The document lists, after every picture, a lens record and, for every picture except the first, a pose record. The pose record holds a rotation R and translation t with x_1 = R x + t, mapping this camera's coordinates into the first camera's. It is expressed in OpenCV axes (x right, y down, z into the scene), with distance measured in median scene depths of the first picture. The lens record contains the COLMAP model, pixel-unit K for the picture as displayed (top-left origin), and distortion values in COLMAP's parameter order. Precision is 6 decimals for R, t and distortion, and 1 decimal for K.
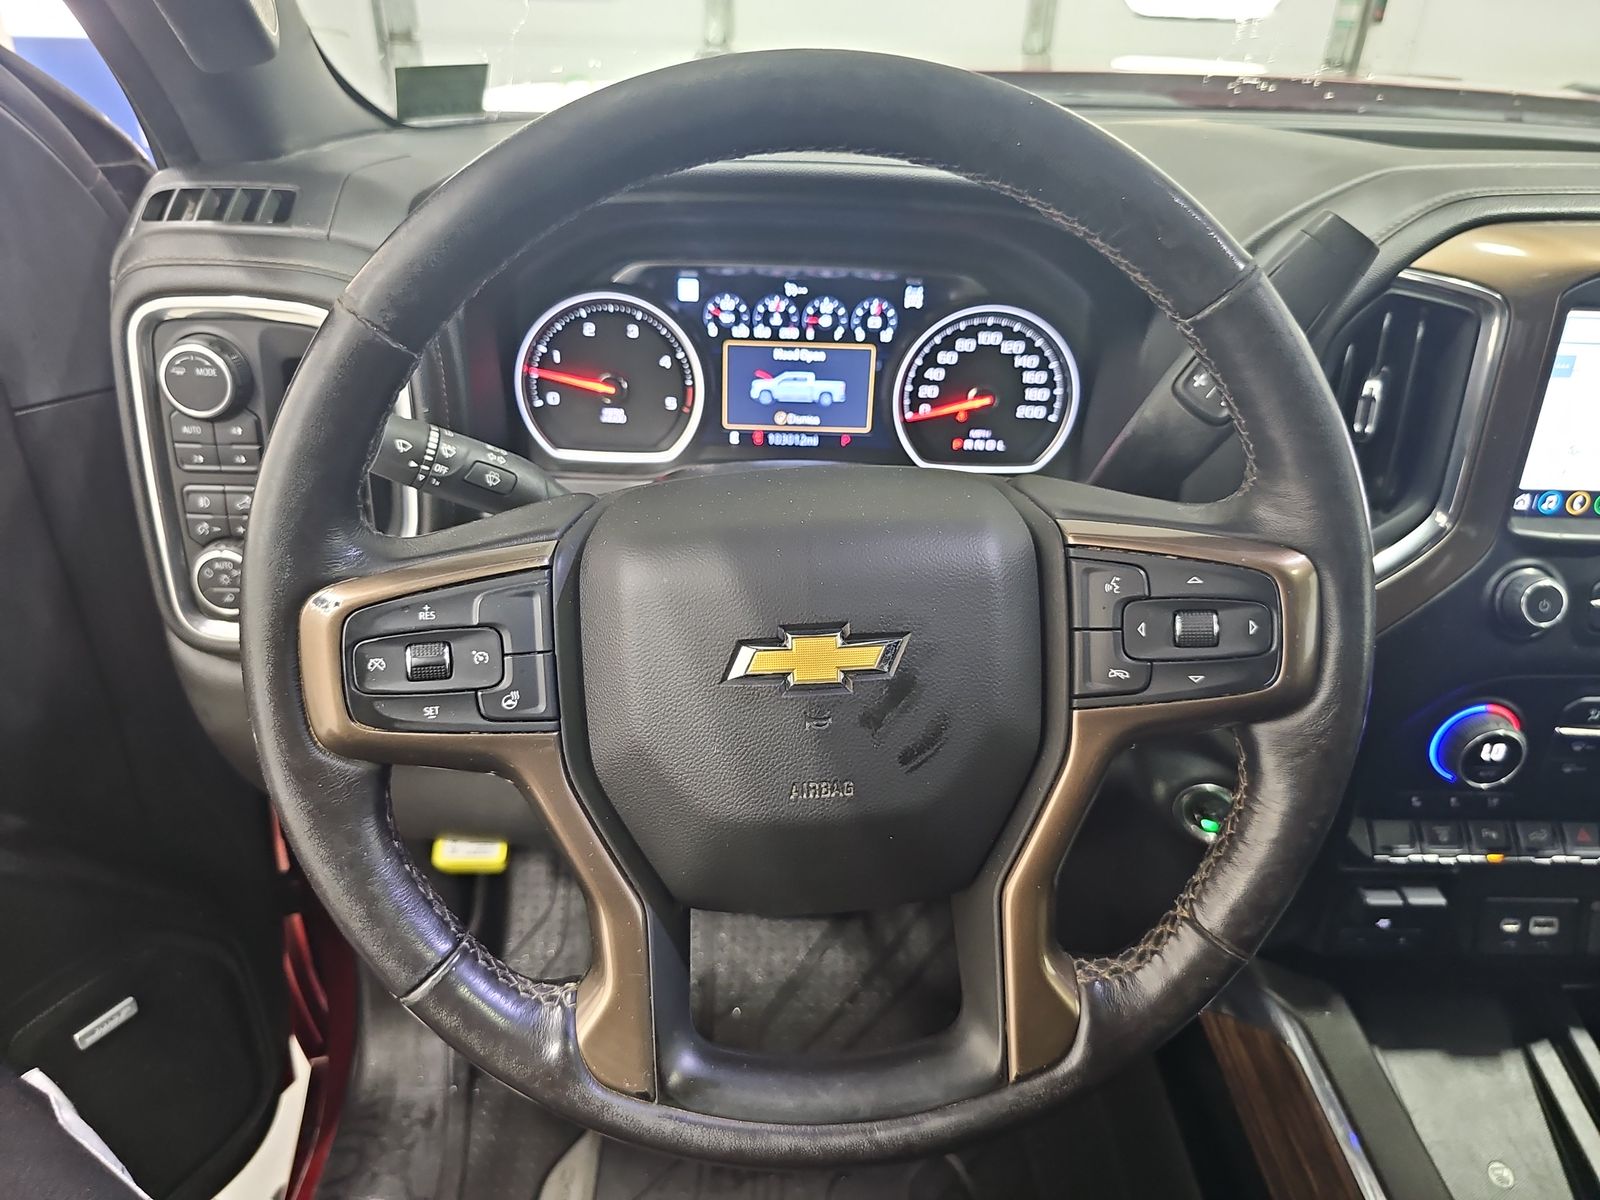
lens RADIAL K [[1069.0, 0, 799.6], [0, 1069.0, 600.4], [0, 0, 1]] dist [0.003594, -0.013455]
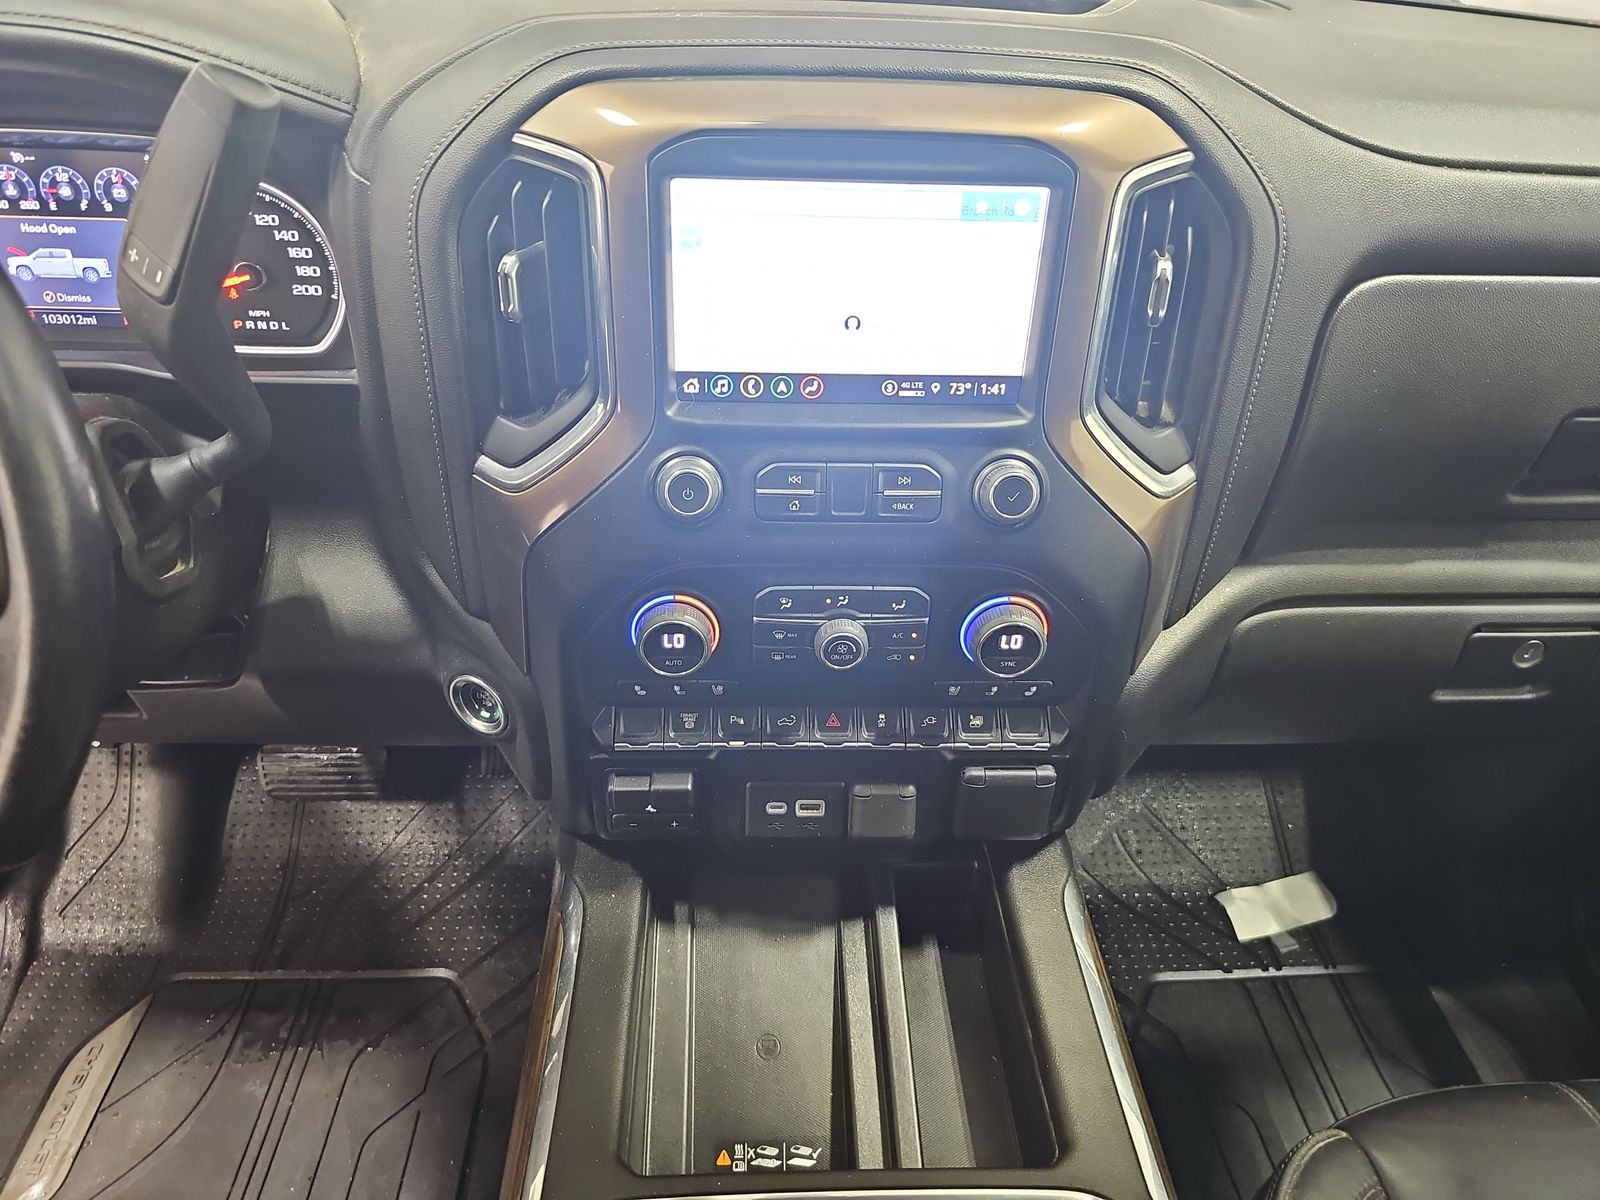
lens RADIAL K [[1069.0, 0, 851.4], [0, 1069.0, 623.5], [0, 0, 1]] dist [0.003594, -0.013455]
pose [[0.999631, -0.005519, 0.026614, 0.690000], [0.002210, 0.992431, 0.122783, 0.003231], [-0.027091, -0.122678, 0.992077, 0.003569]]
